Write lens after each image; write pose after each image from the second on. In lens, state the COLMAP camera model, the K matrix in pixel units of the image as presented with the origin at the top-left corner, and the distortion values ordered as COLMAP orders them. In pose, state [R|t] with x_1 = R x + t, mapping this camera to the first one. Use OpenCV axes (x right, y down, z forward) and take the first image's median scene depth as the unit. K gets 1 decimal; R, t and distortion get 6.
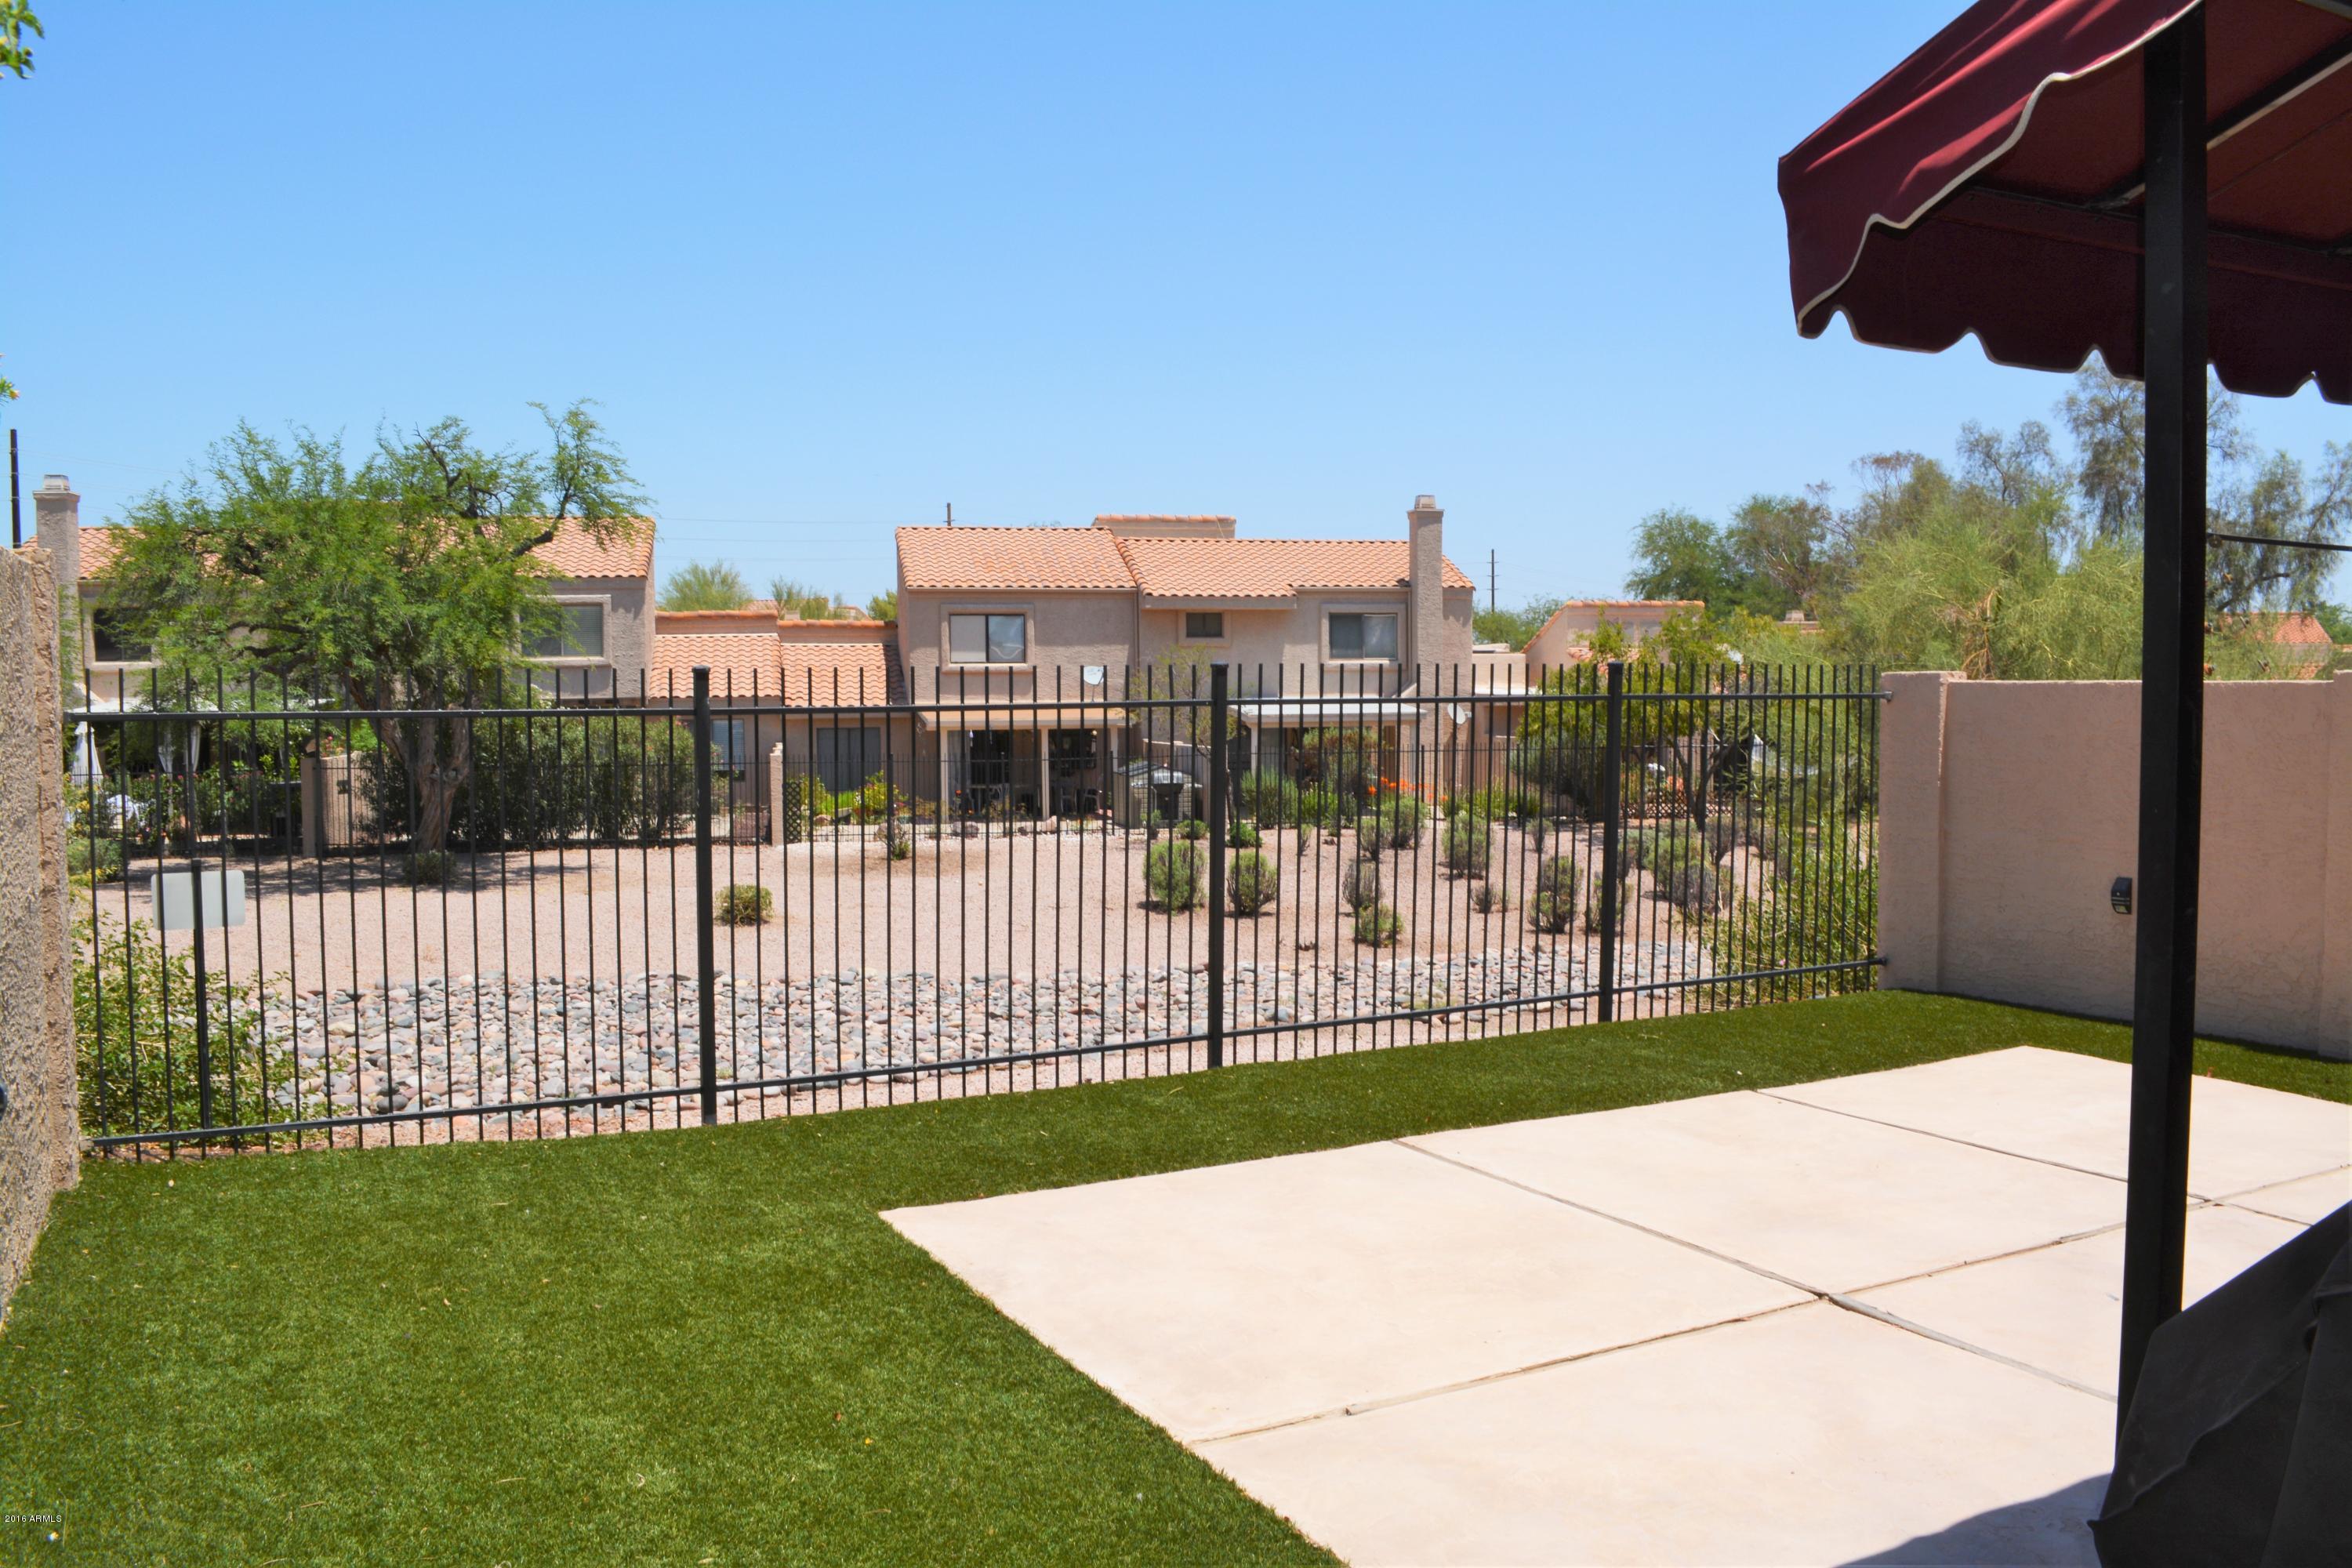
lens RADIAL K [[1847.6, 0, 1190.9], [0, 1847.6, 779.5], [0, 0, 1]] dist [-0.073491, 0.005233]
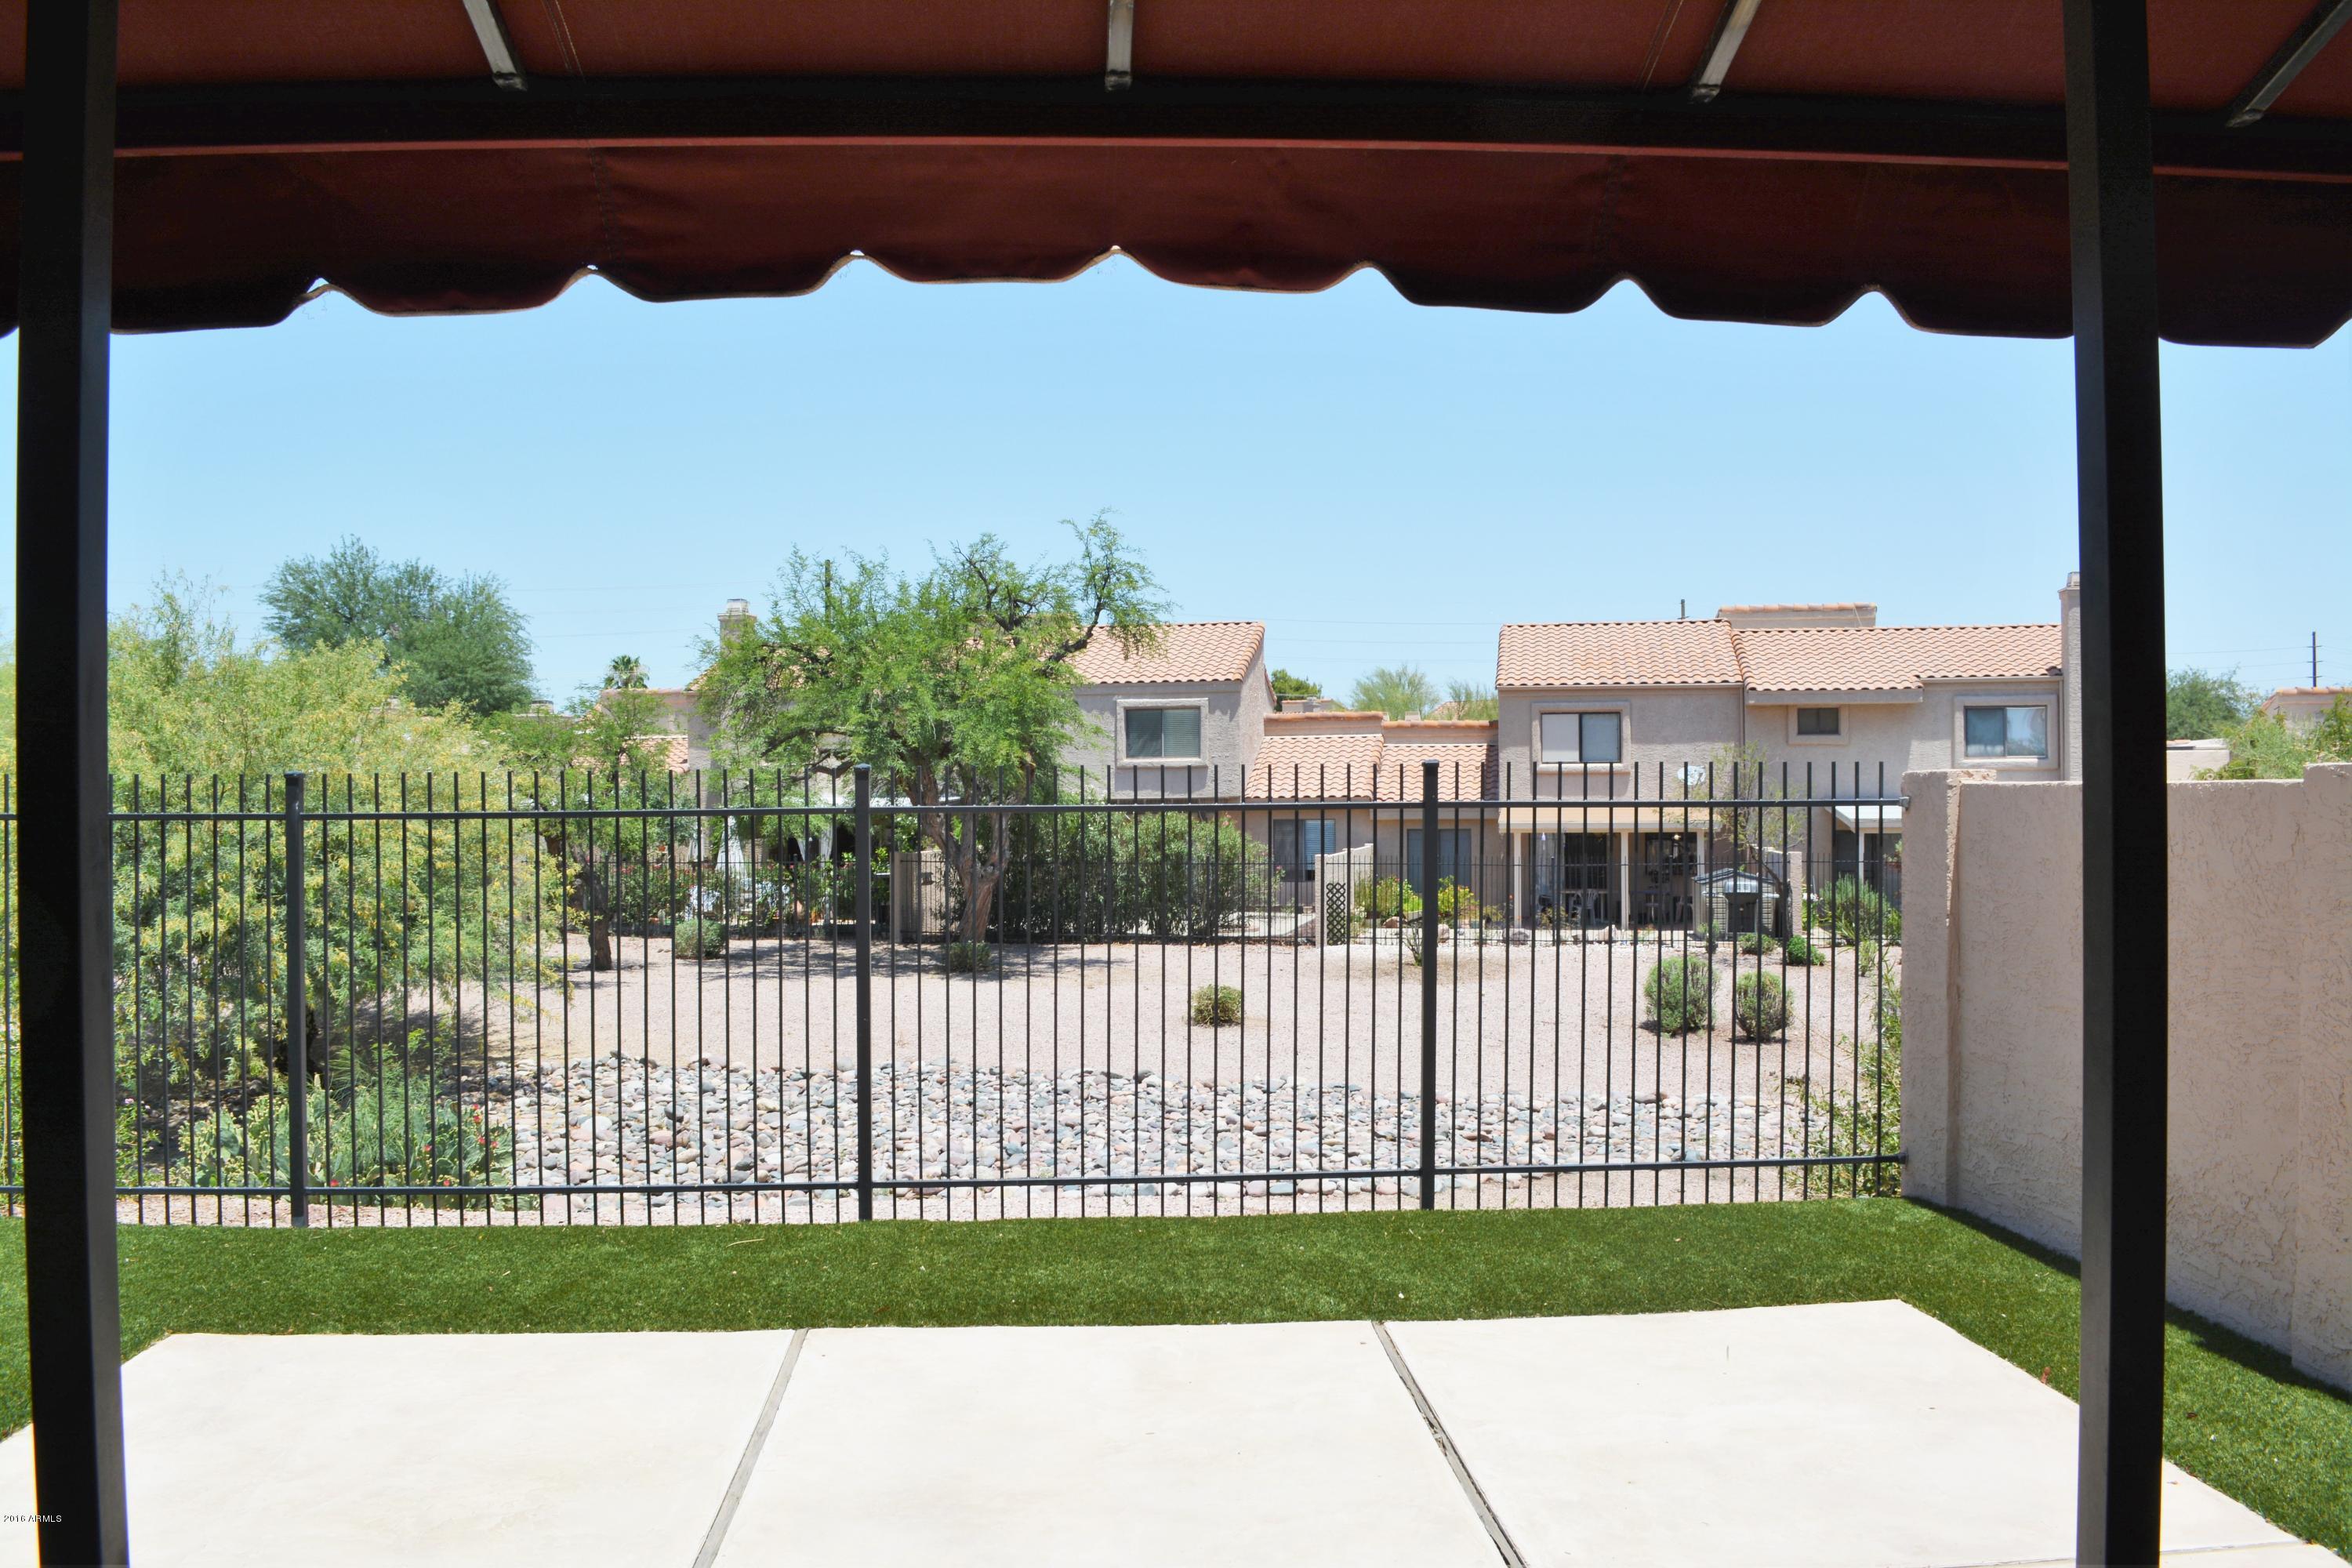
lens RADIAL K [[1847.6, 0, 1173.6], [0, 1847.6, 784.0], [0, 0, 1]] dist [-0.073491, 0.005233]
pose [[0.917411, 0.000116, -0.397941, 0.097915], [-0.020745, 0.998654, -0.047536, -0.002772], [0.397400, 0.051865, 0.916179, 0.047323]]
